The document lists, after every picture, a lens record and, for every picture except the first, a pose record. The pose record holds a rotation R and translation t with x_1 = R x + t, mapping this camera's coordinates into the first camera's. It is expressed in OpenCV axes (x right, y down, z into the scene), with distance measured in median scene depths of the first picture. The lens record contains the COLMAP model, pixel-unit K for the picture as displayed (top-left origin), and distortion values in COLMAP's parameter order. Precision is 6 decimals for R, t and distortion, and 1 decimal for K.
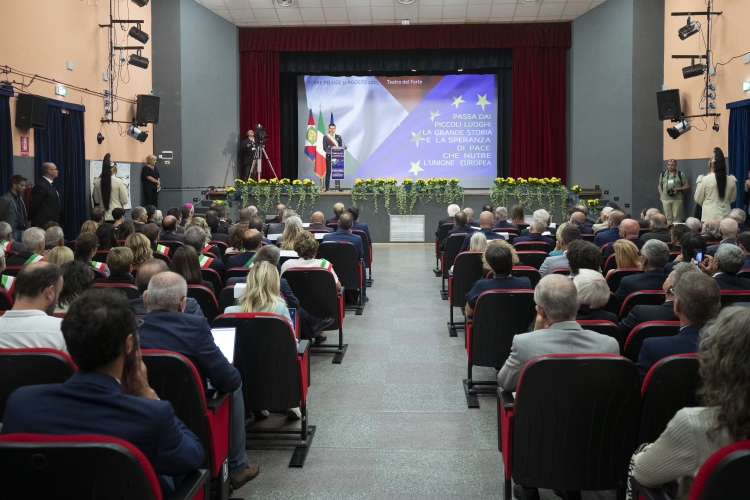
lens RADIAL K [[1097.5, 0, 375.0], [0, 1097.5, 250.0], [0, 0, 1]] dist [0.039326, 0.109283]
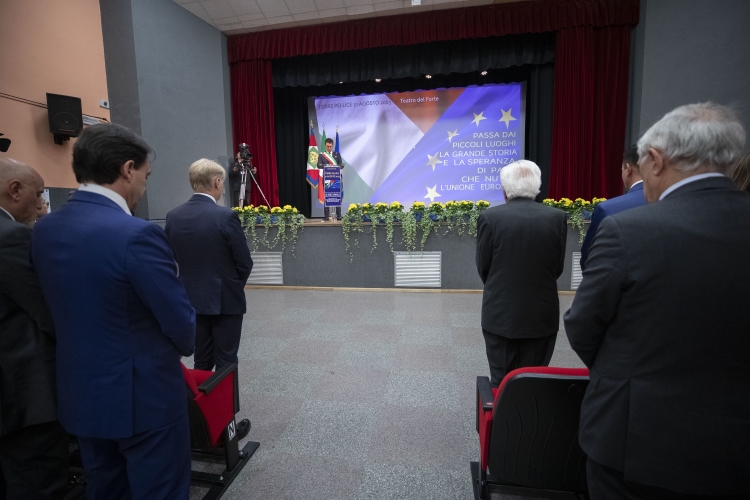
lens RADIAL K [[385.5, 0, 376.4], [0, 385.5, 260.6], [0, 0, 1]] dist [-0.030459, 0.000282]
pose [[0.992484, -0.000666, -0.122373, 0.031920], [0.007926, 0.998236, 0.058845, -0.039376], [0.122118, -0.059373, 0.990738, 0.703247]]
